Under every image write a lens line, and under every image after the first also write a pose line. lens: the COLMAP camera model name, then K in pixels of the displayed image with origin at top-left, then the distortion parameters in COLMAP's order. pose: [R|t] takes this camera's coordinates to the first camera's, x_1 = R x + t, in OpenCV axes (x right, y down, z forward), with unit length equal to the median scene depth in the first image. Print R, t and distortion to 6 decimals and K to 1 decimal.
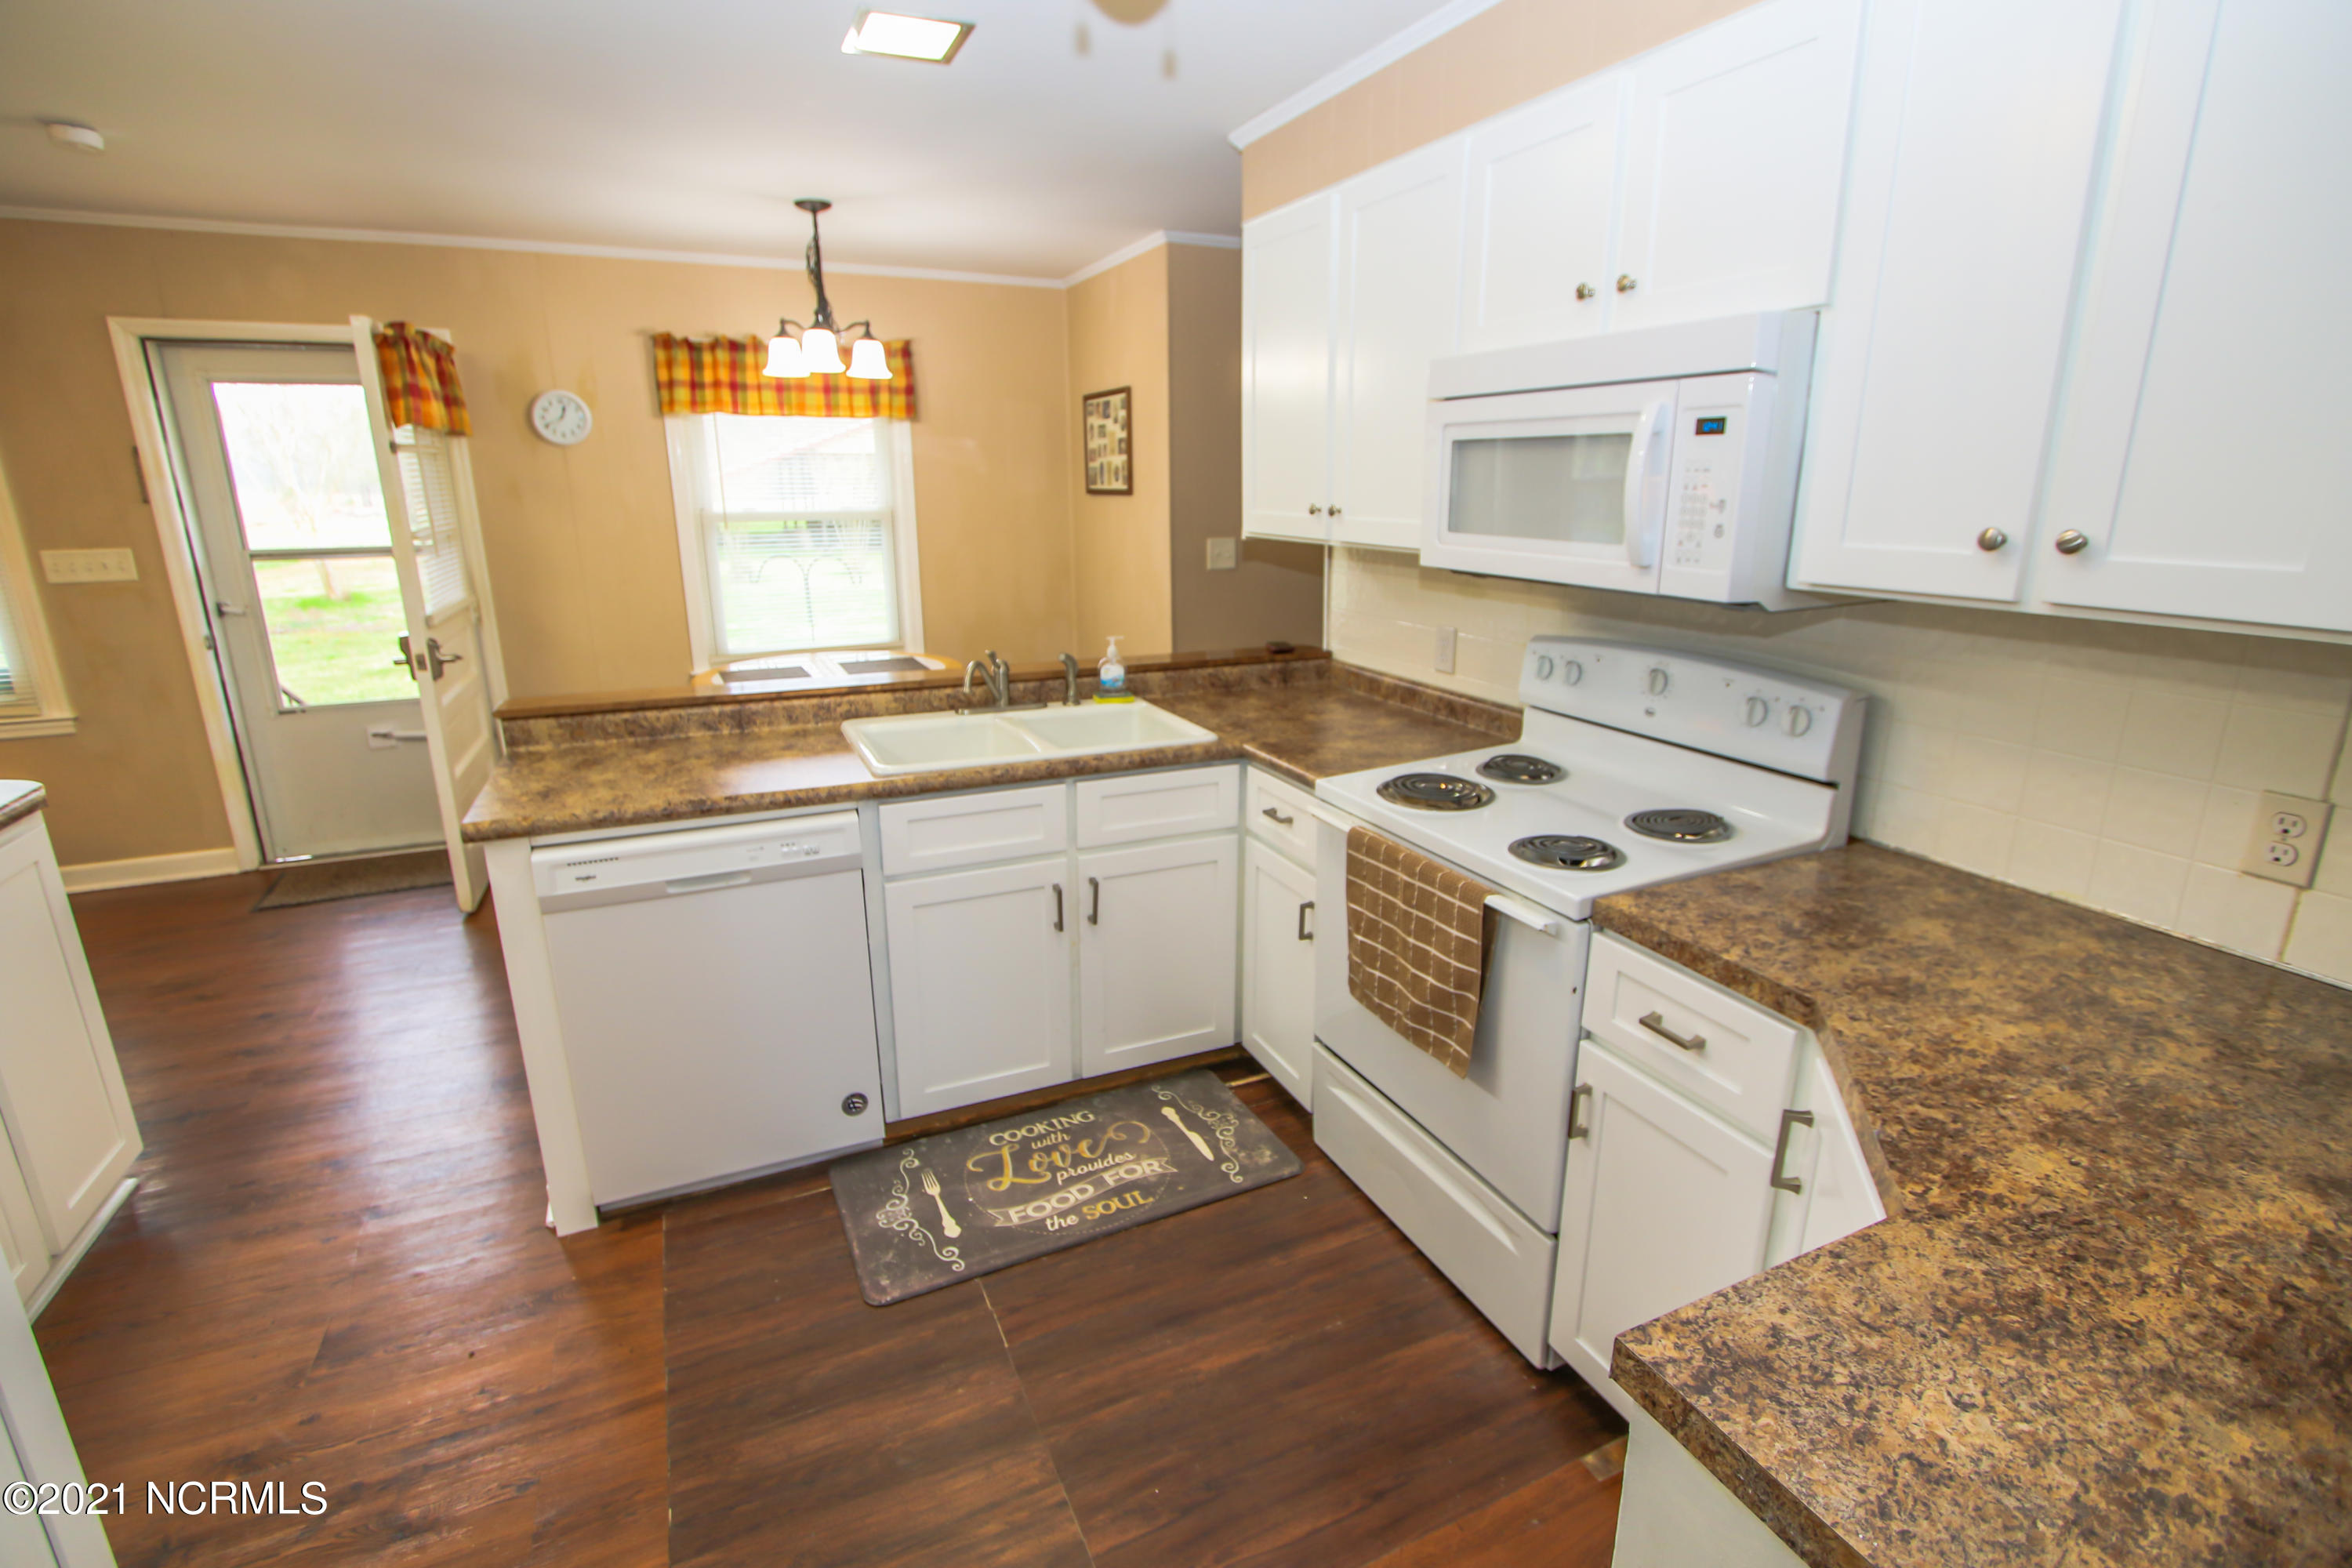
lens RADIAL K [[1079.3, 0, 1175.7], [0, 1079.3, 764.9], [0, 0, 1]] dist [-0.015117, 0.000993]
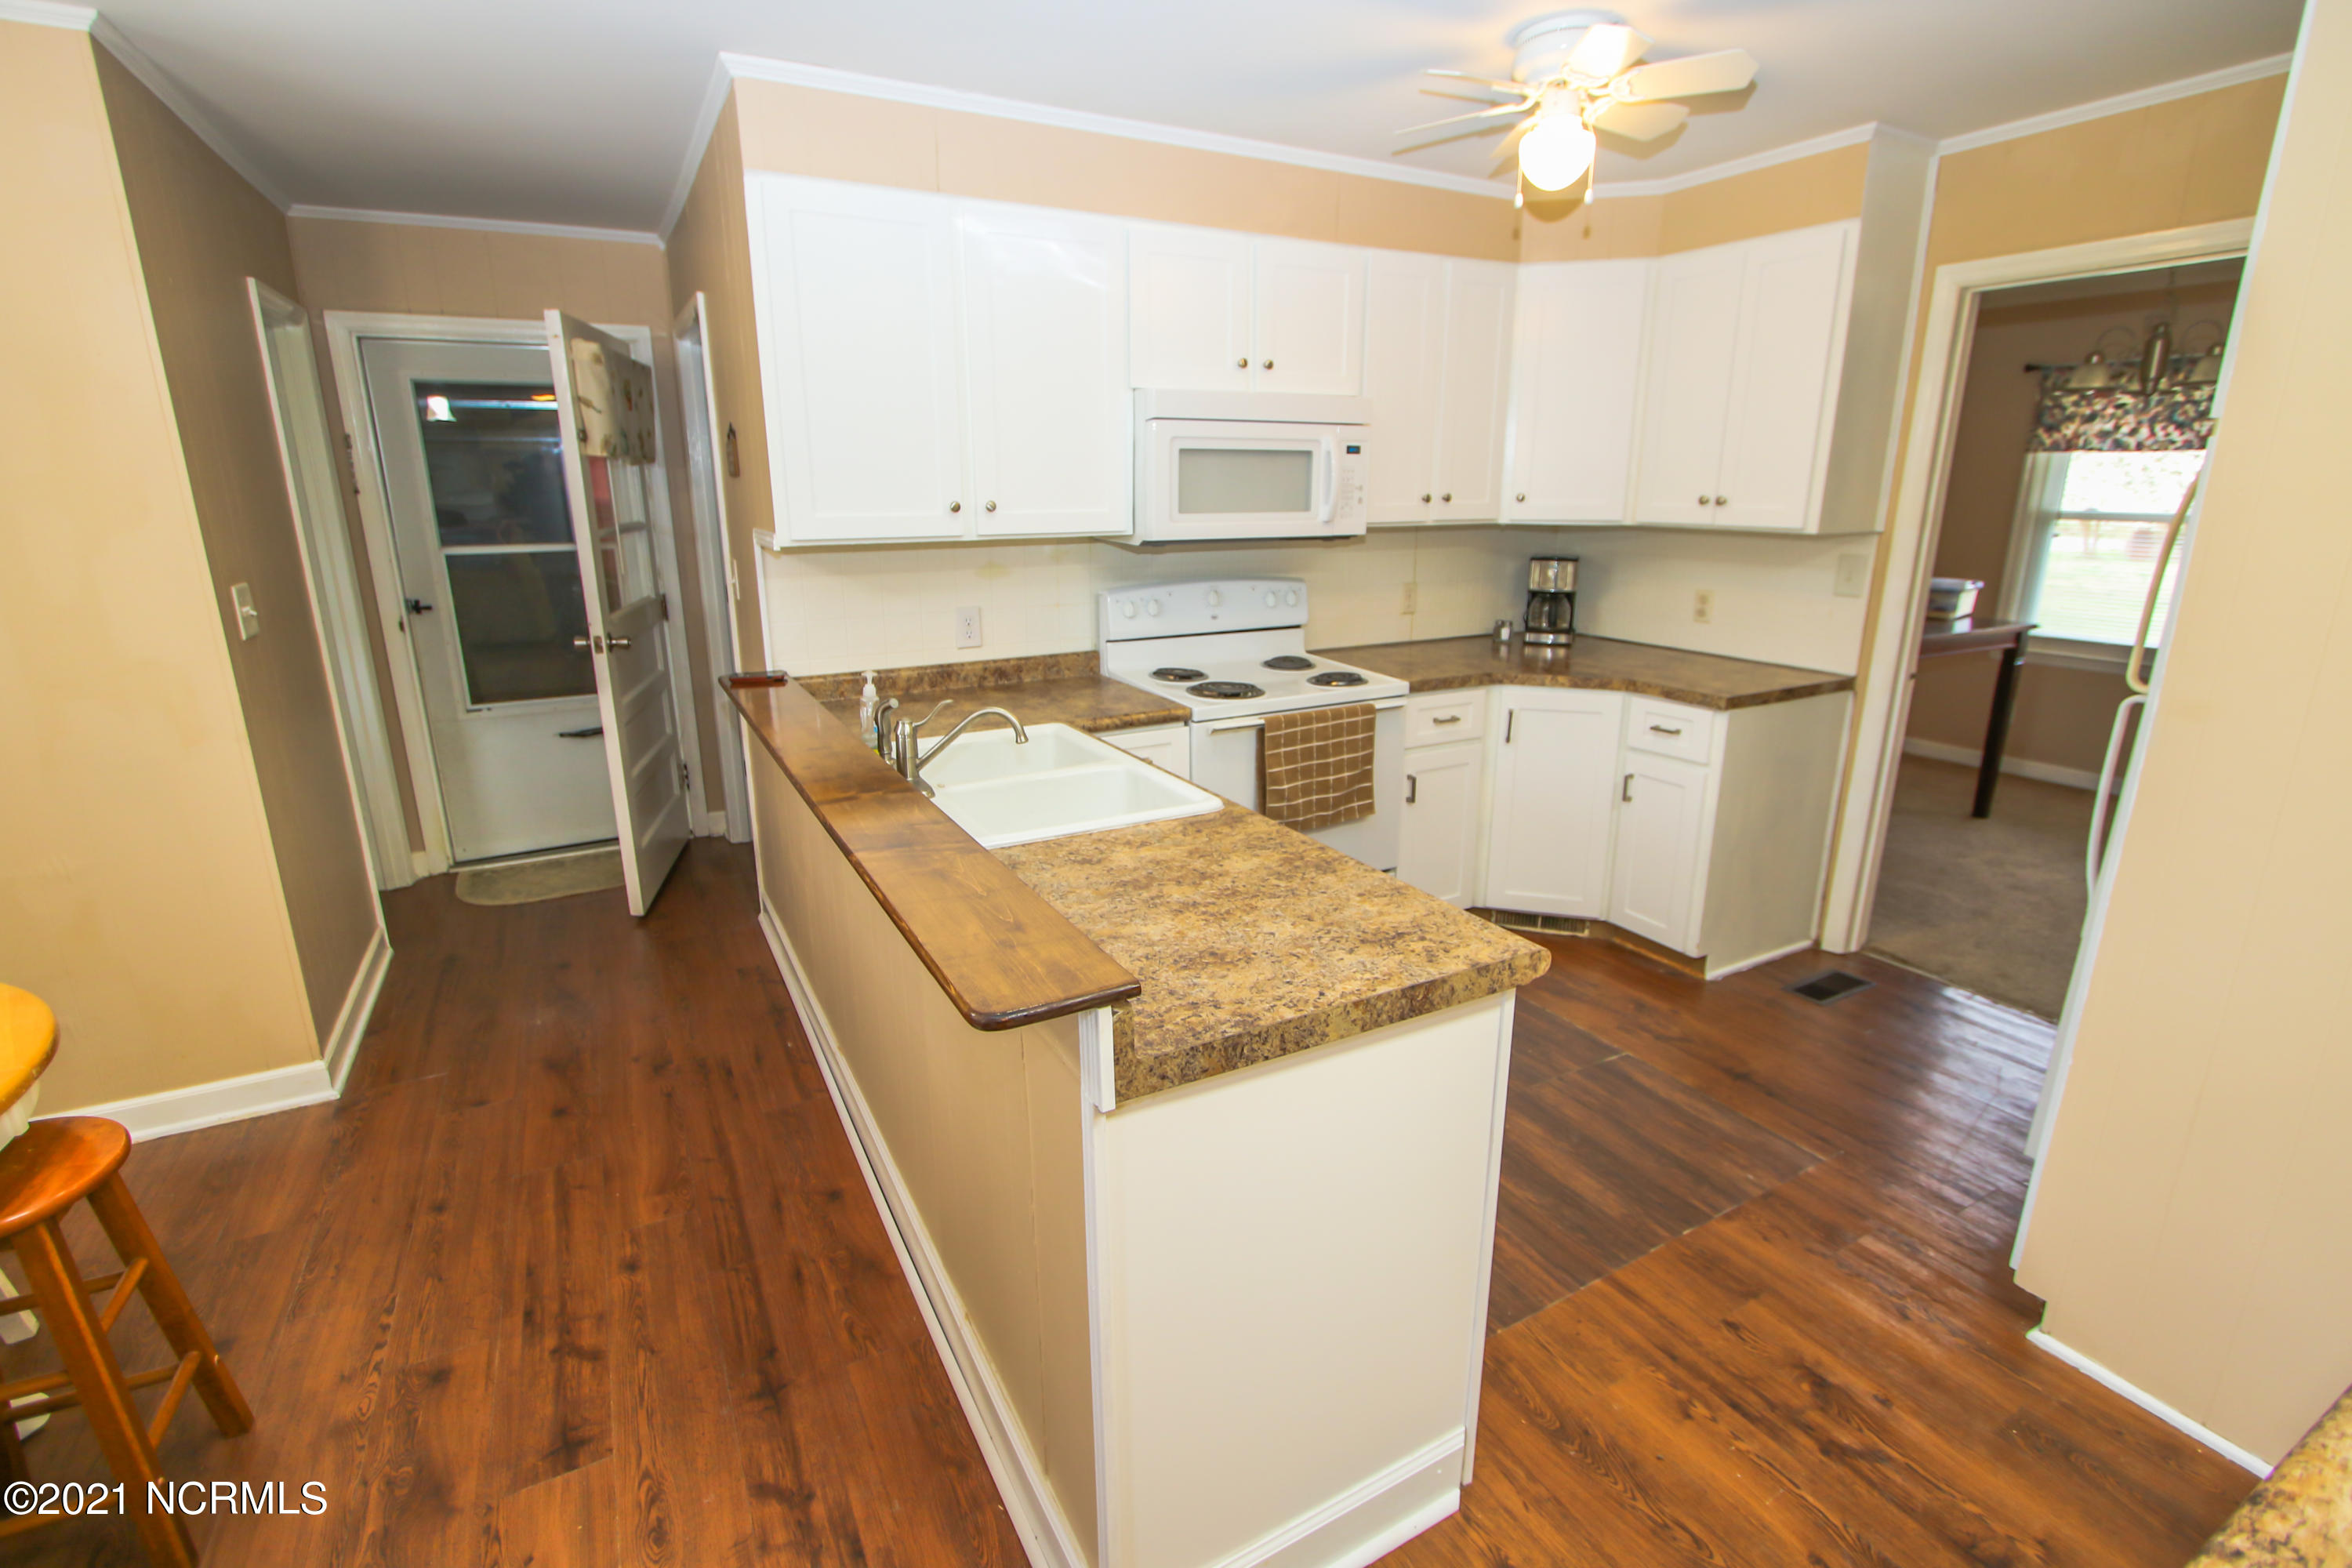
lens RADIAL K [[1073.1, 0, 1176.5], [0, 1073.1, 770.1], [0, 0, 1]] dist [-0.015365, 0.000631]
pose [[-0.068257, -0.255999, 0.964264, -0.917929], [0.261667, 0.928089, 0.264917, -0.215500], [-0.962742, 0.270399, 0.003638, 0.845442]]
